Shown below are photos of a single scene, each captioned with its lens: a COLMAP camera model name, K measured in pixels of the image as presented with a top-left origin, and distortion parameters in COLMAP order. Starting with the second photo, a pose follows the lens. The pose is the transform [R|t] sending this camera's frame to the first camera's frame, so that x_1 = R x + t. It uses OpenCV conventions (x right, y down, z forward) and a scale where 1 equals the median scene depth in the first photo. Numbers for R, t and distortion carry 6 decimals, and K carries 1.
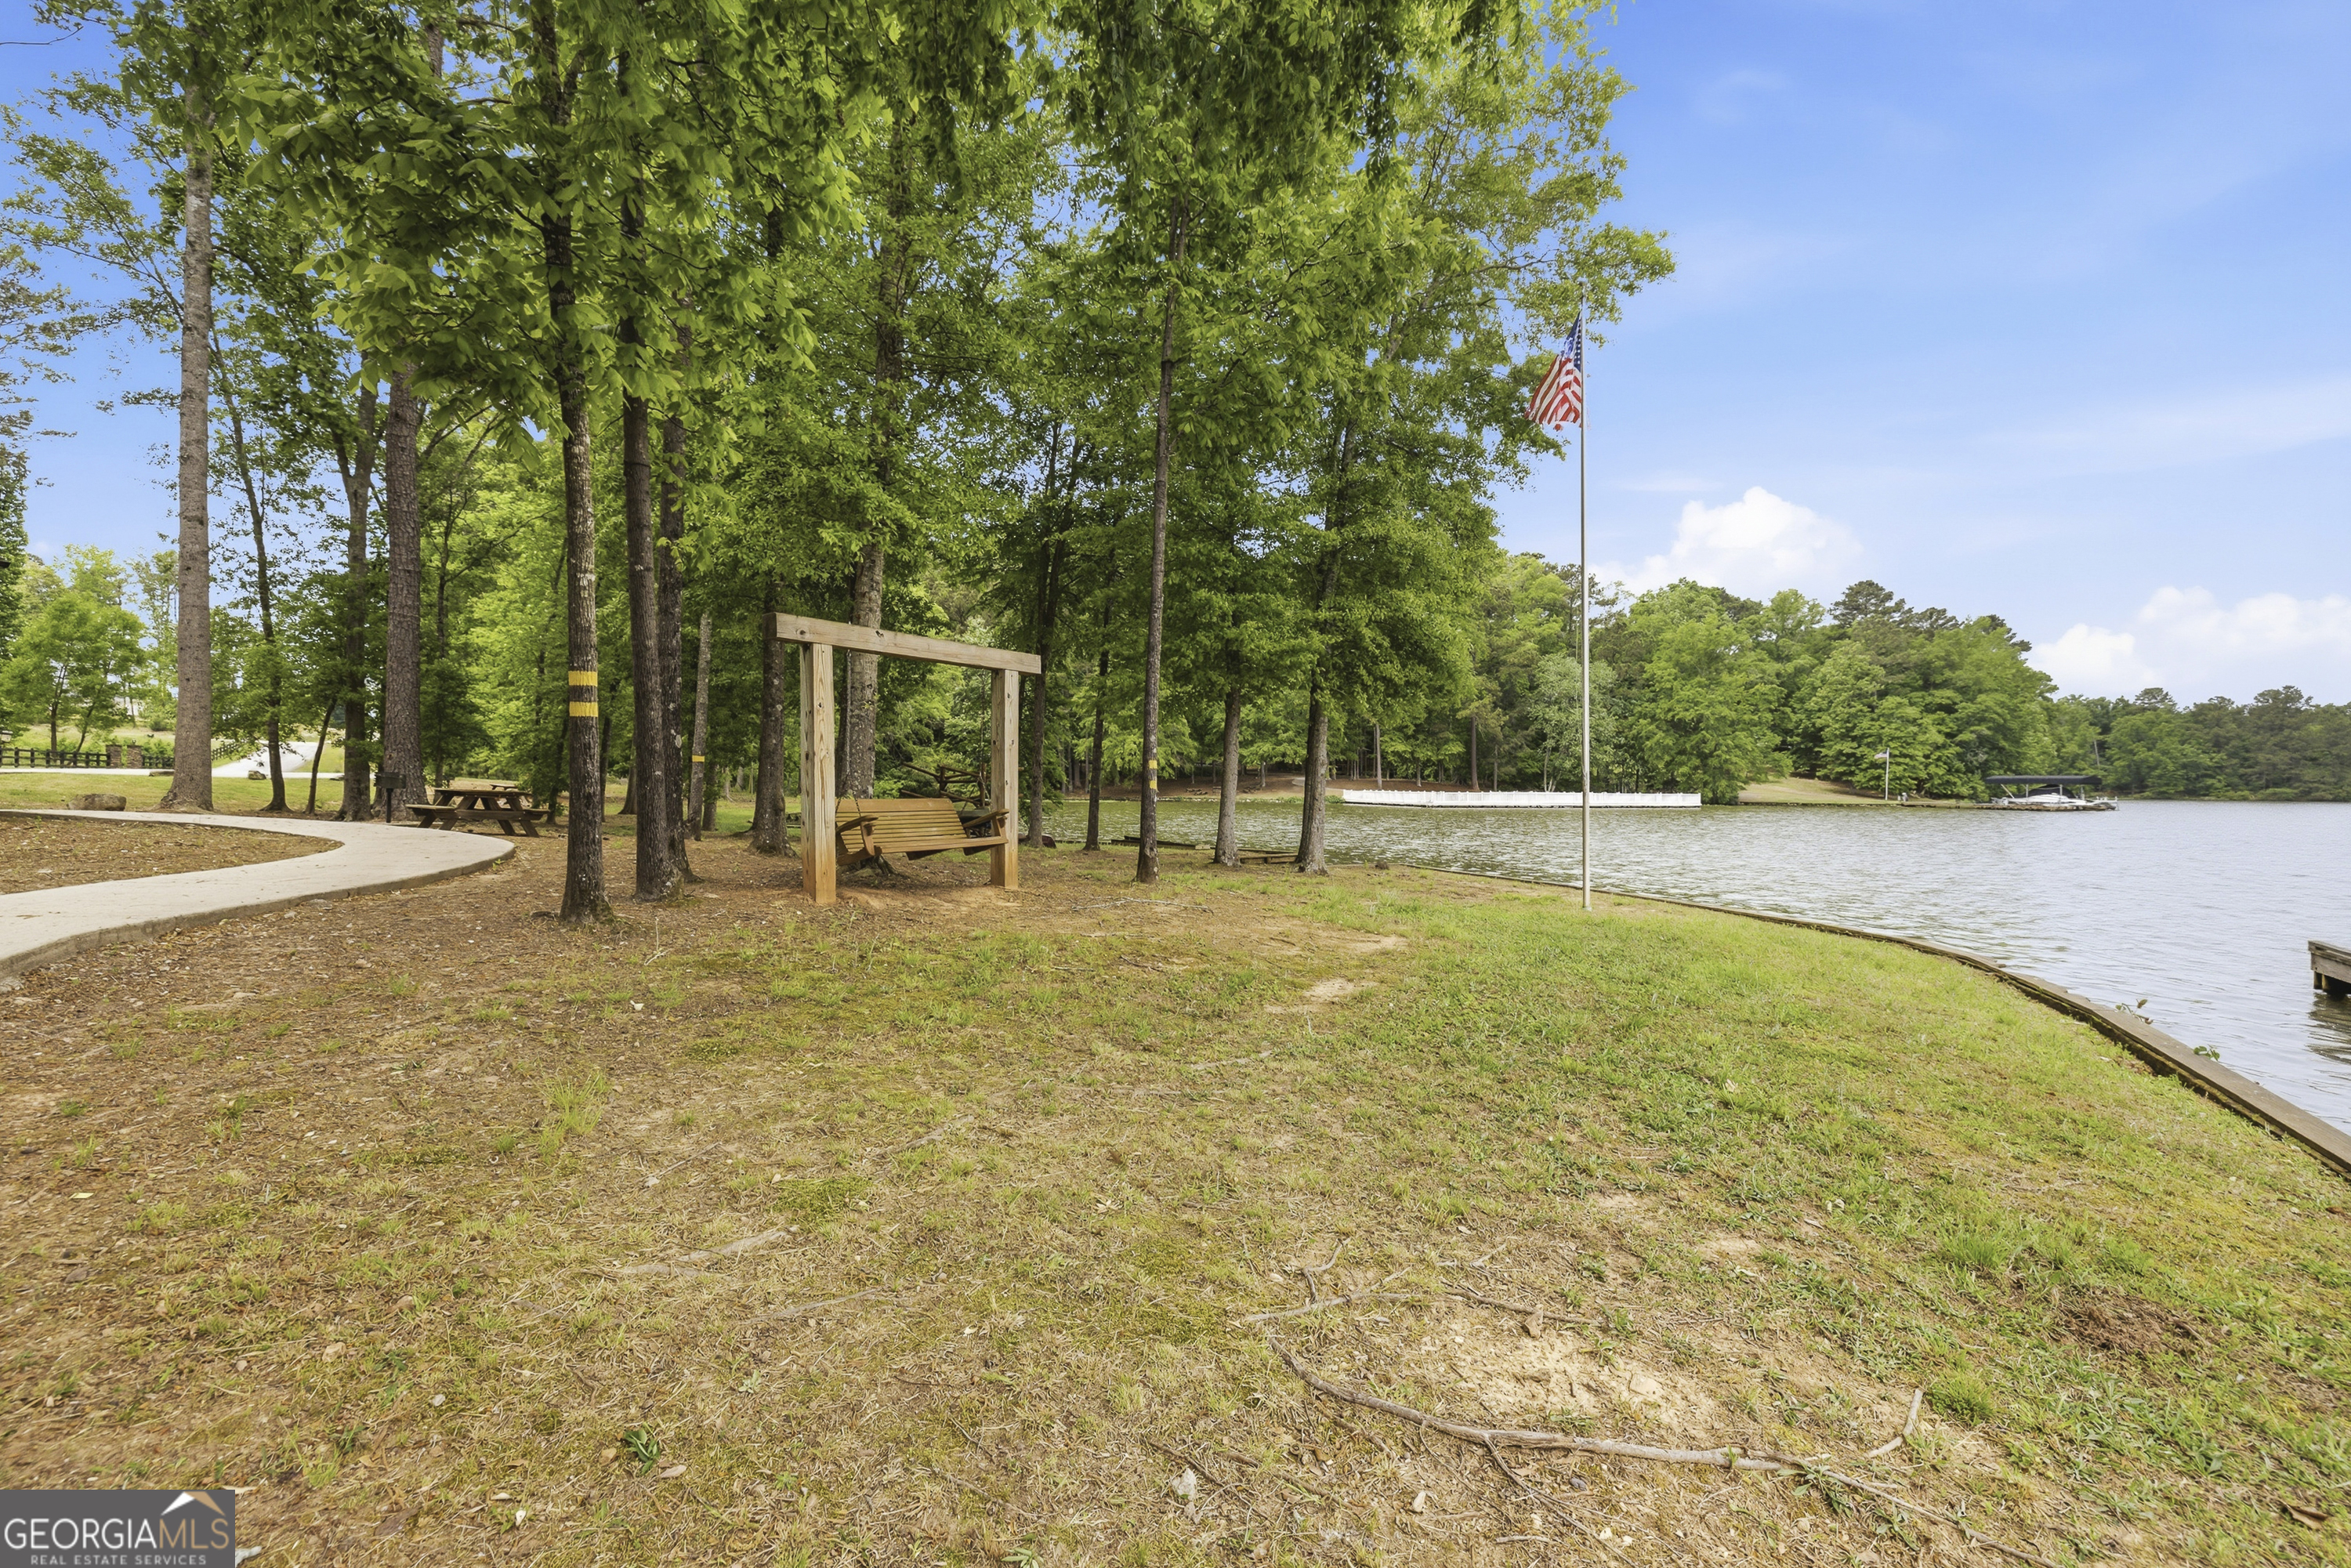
lens RADIAL K [[991.2, 0, 1176.1], [0, 991.2, 772.3], [0, 0, 1]] dist [0.000387, -0.000049]
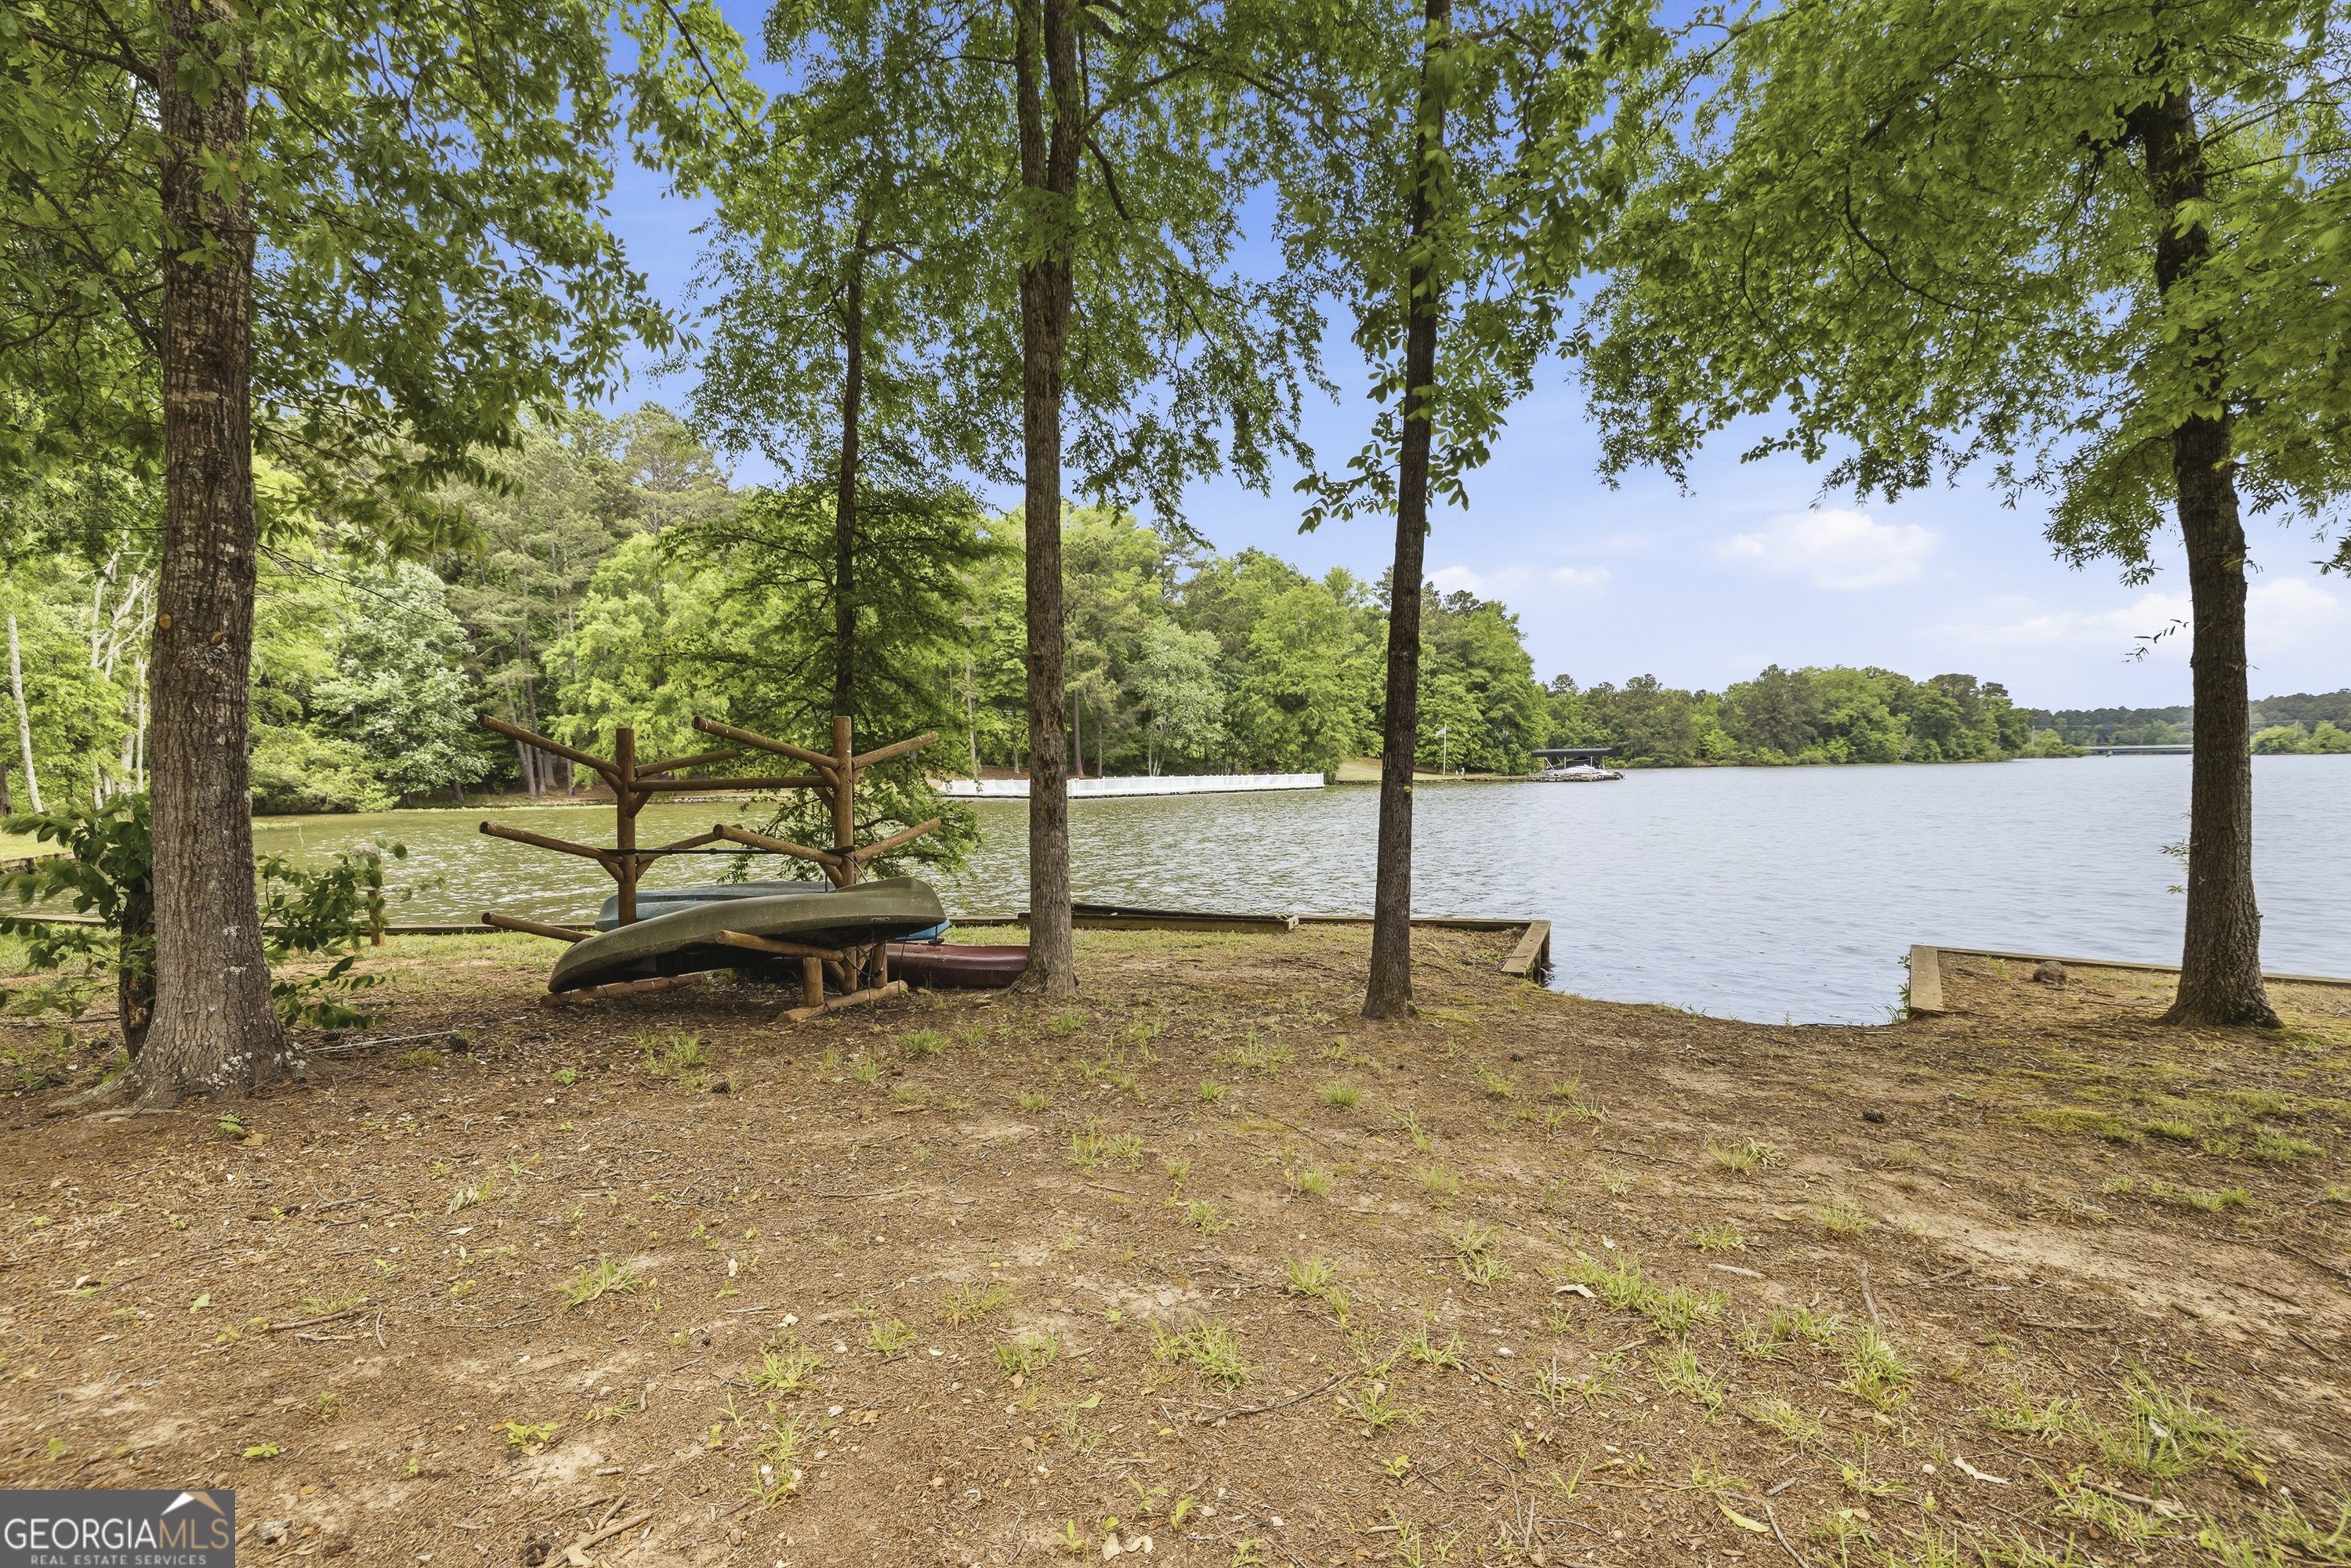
lens RADIAL K [[1063.2, 0, 1147.0], [0, 1063.2, 843.9], [0, 0, 1]] dist [0.000599, -0.000325]
pose [[0.900150, -0.054775, 0.432121, -0.043644], [0.020601, 0.996305, 0.083376, 0.000448], [-0.435092, -0.066149, 0.897953, 0.131285]]
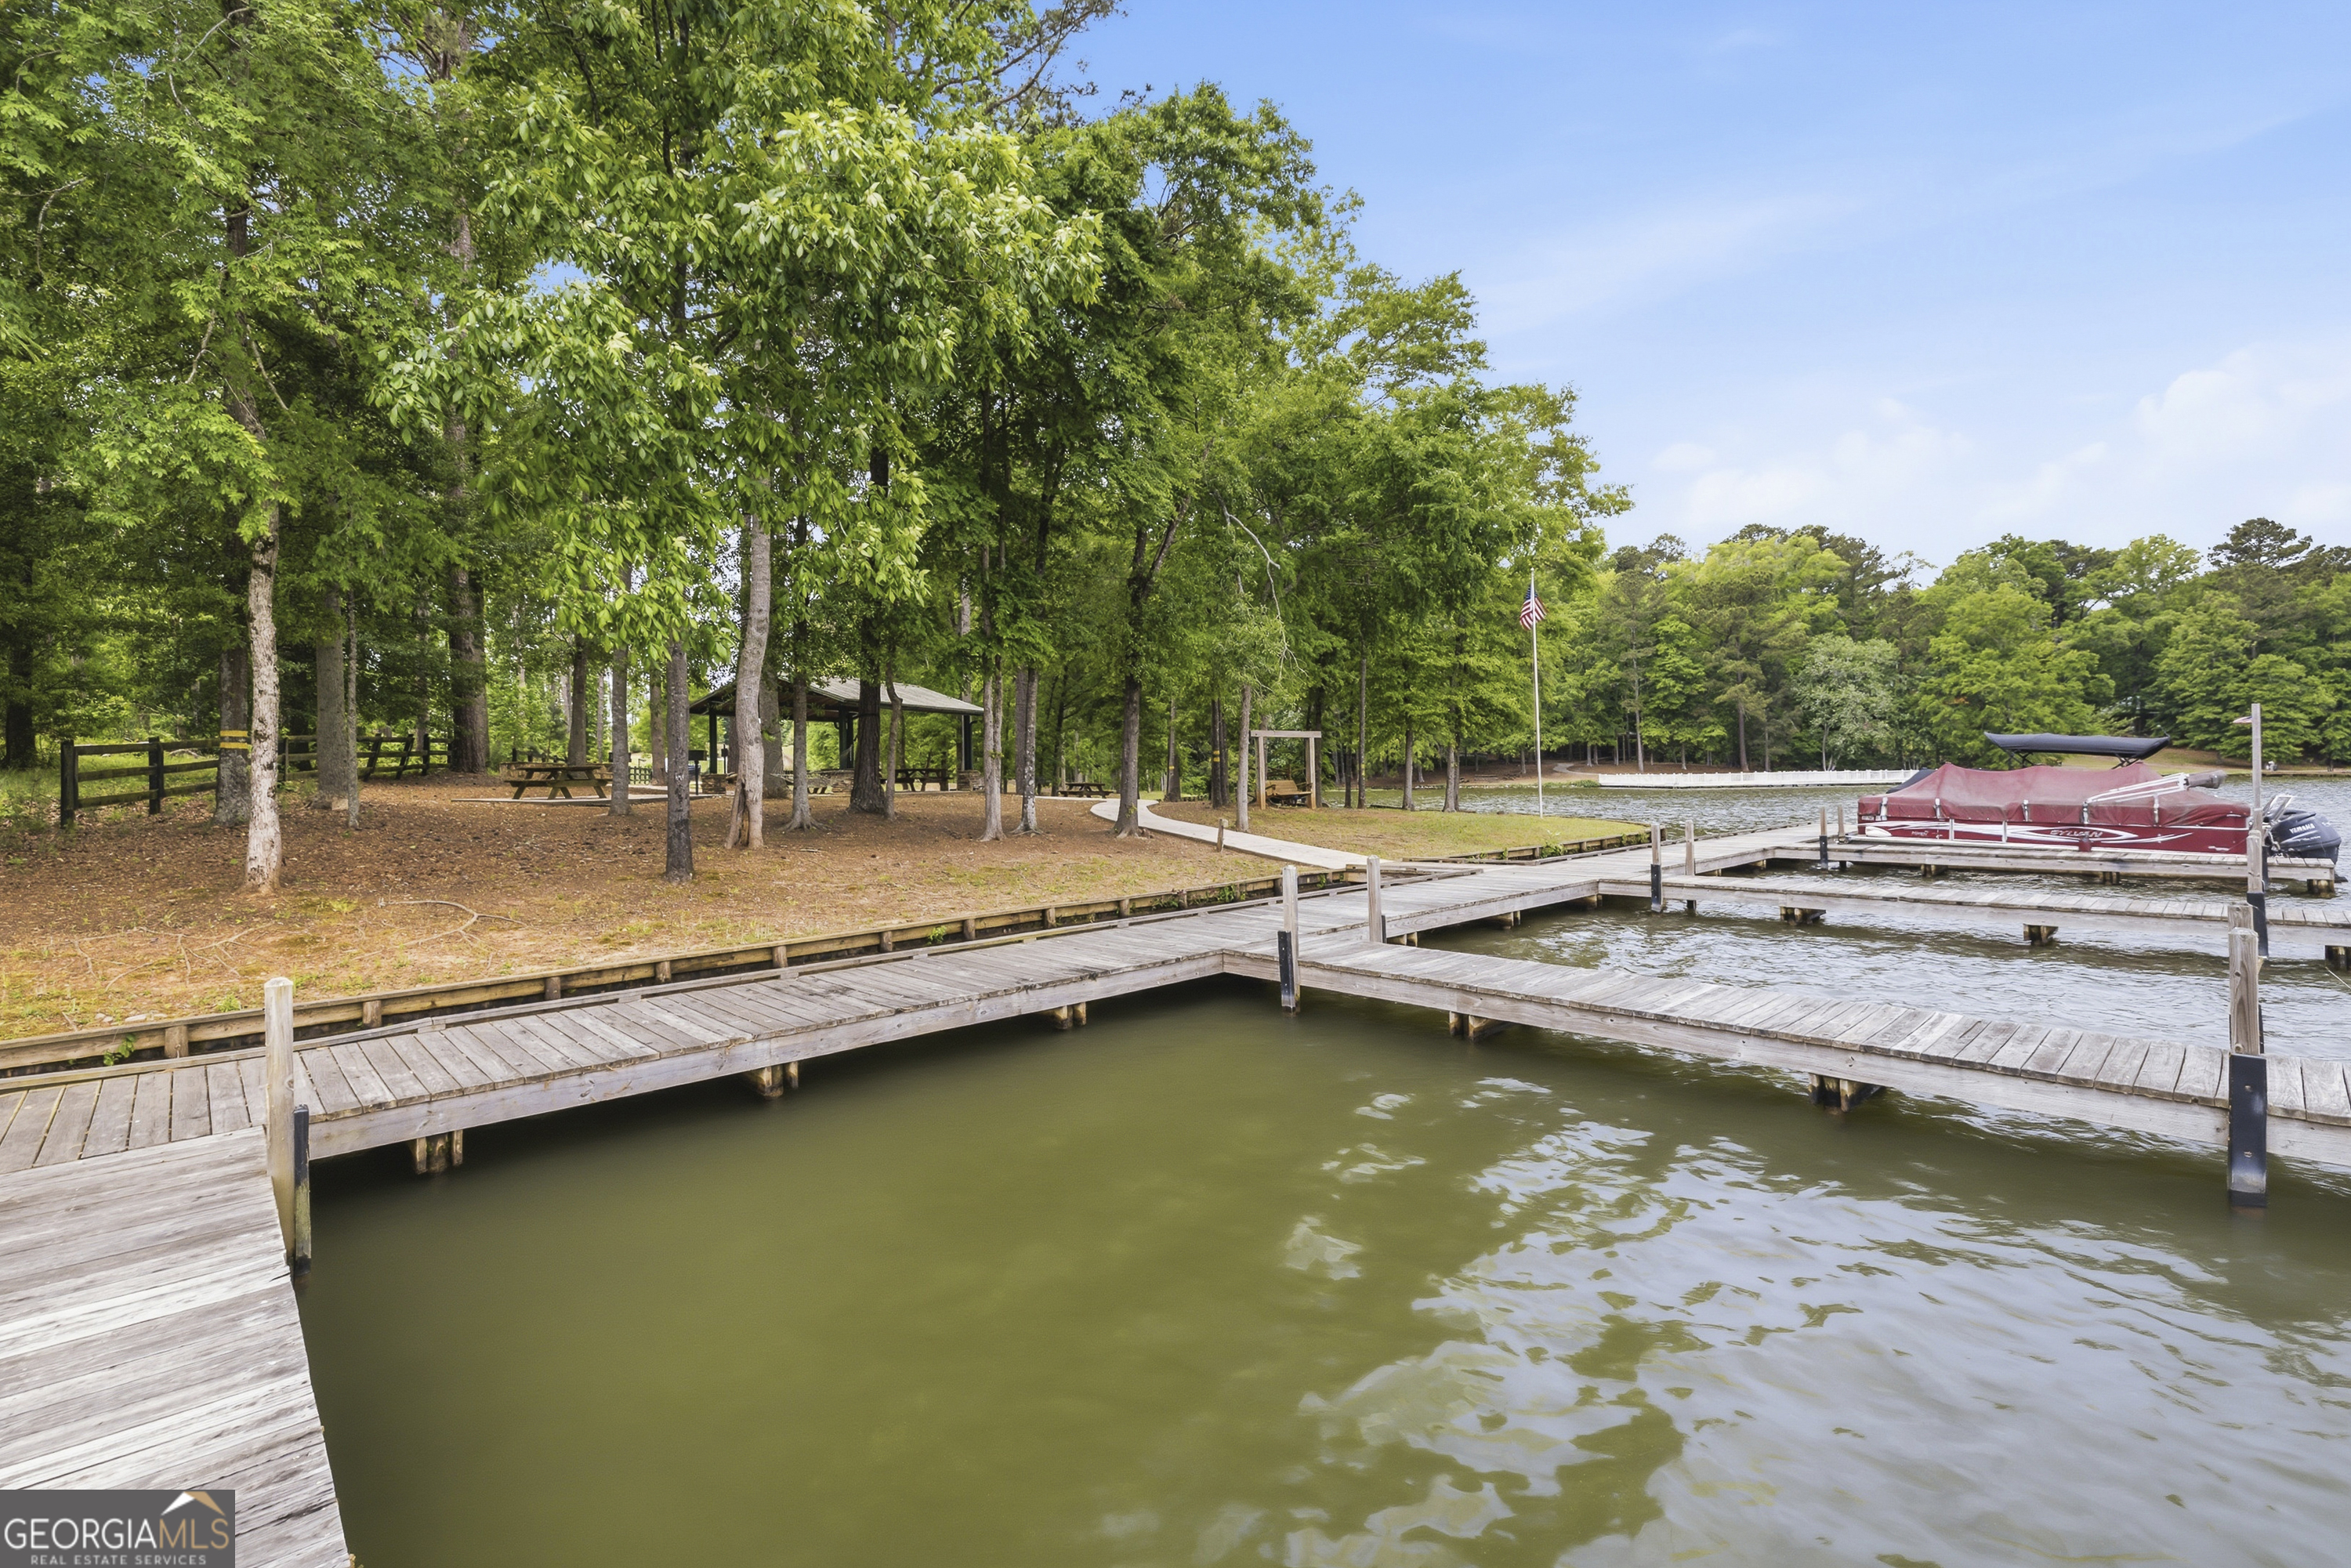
lens RADIAL K [[1034.5, 0, 1175.5], [0, 1034.5, 784.0], [0, 0, 1]] dist [0.005367, 0.000177]
pose [[0.963630, -0.023656, -0.266191, 0.021423], [0.028720, 0.999473, 0.015147, -0.001670], [0.265693, -0.022241, 0.963801, -0.171794]]
